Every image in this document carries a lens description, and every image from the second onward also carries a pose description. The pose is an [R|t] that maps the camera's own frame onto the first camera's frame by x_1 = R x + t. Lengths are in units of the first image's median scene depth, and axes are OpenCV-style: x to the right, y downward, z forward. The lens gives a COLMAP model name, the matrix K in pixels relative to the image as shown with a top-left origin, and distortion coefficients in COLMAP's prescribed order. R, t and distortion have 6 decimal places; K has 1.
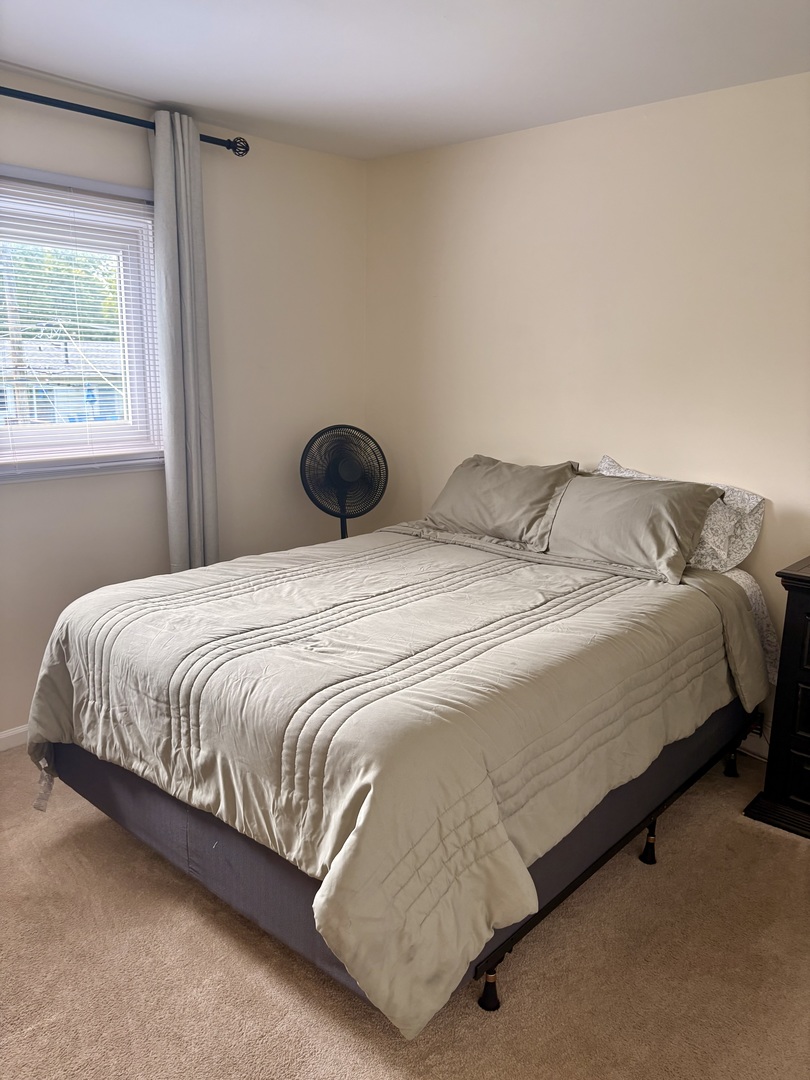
lens RADIAL K [[812.6, 0, 406.6], [0, 812.6, 543.4], [0, 0, 1]] dist [0.000875, -0.002930]
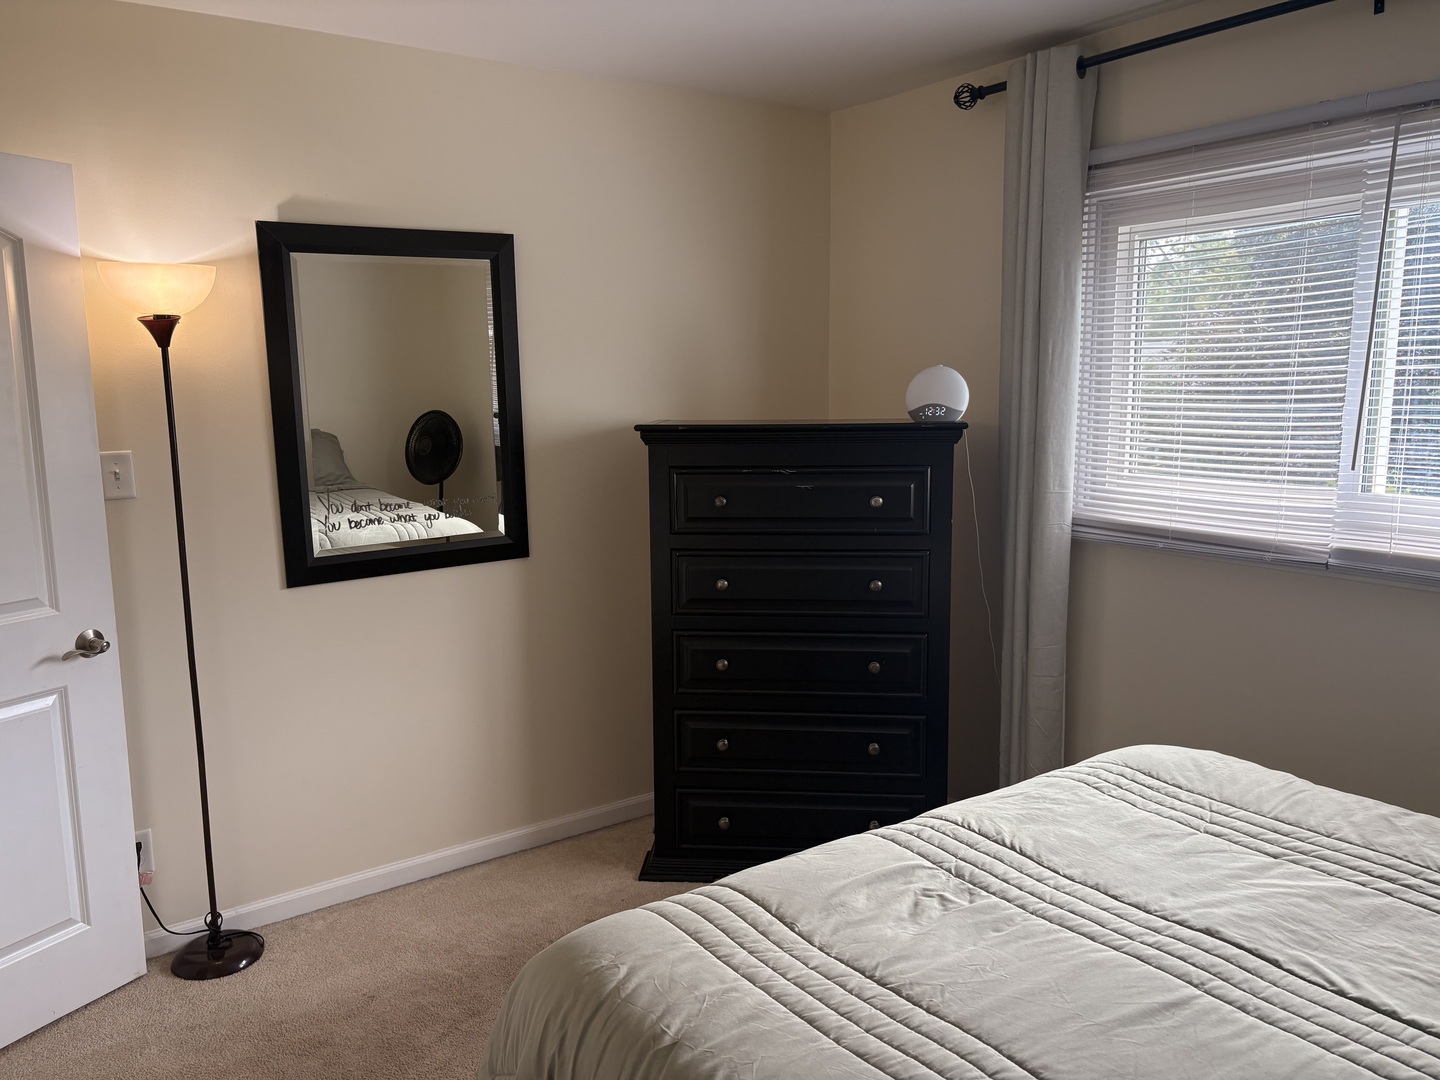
lens RADIAL K [[1083.5, 0, 723.1], [0, 1083.5, 538.1], [0, 0, 1]] dist [0.000875, -0.002930]
pose [[-0.223579, 0.133264, -0.965533, 0.520830], [-0.206035, 0.961762, 0.180453, -0.185661], [0.952661, 0.239279, -0.187573, 0.792519]]
